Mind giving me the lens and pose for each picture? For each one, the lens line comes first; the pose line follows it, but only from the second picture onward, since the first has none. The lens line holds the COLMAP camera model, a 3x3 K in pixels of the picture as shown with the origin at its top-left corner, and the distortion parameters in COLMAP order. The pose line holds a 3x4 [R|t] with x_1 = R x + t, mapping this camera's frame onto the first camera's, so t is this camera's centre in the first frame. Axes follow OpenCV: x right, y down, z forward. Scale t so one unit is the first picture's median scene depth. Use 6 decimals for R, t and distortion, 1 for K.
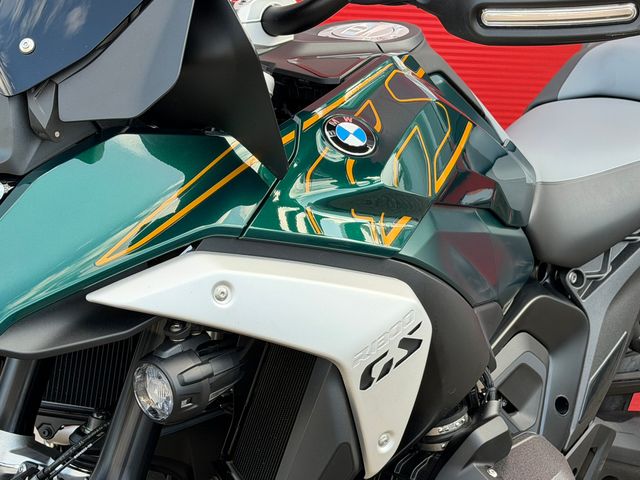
lens RADIAL K [[1302.2, 0, 320.9], [0, 1302.2, 243.9], [0, 0, 1]] dist [0.128527, 0.183122]
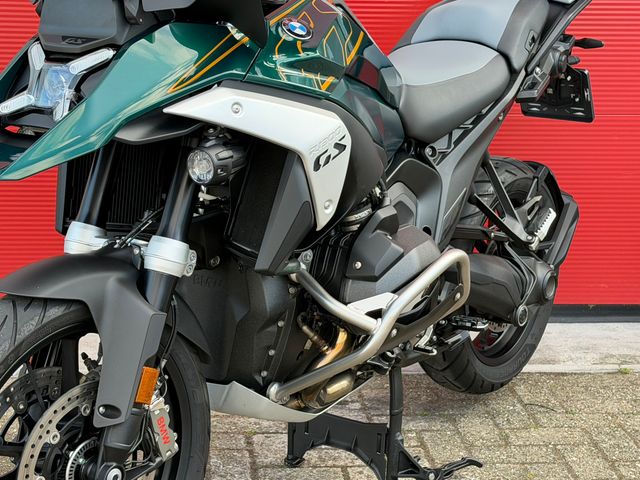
lens RADIAL K [[1297.7, 0, 305.4], [0, 1297.7, 246.3], [0, 0, 1]] dist [0.136417, -0.015077]
pose [[0.993482, -0.051474, 0.101704, -0.151106], [0.055567, 0.997738, -0.037828, 0.259225], [-0.099527, 0.043233, 0.994095, -0.662285]]
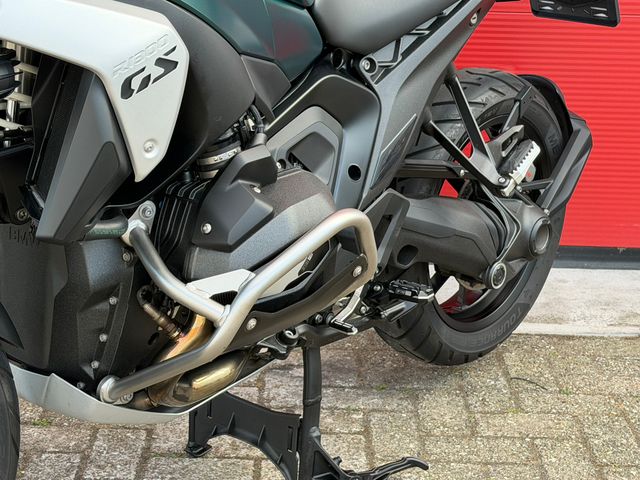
lens RADIAL K [[1302.2, 0, 320.9], [0, 1302.2, 243.9], [0, 0, 1]] dist [0.128527, 0.183122]
pose [[0.999358, -0.023743, 0.026842, 0.167764], [0.022556, 0.998790, 0.043697, 0.185645], [-0.027847, -0.043064, 0.998684, -0.204945]]
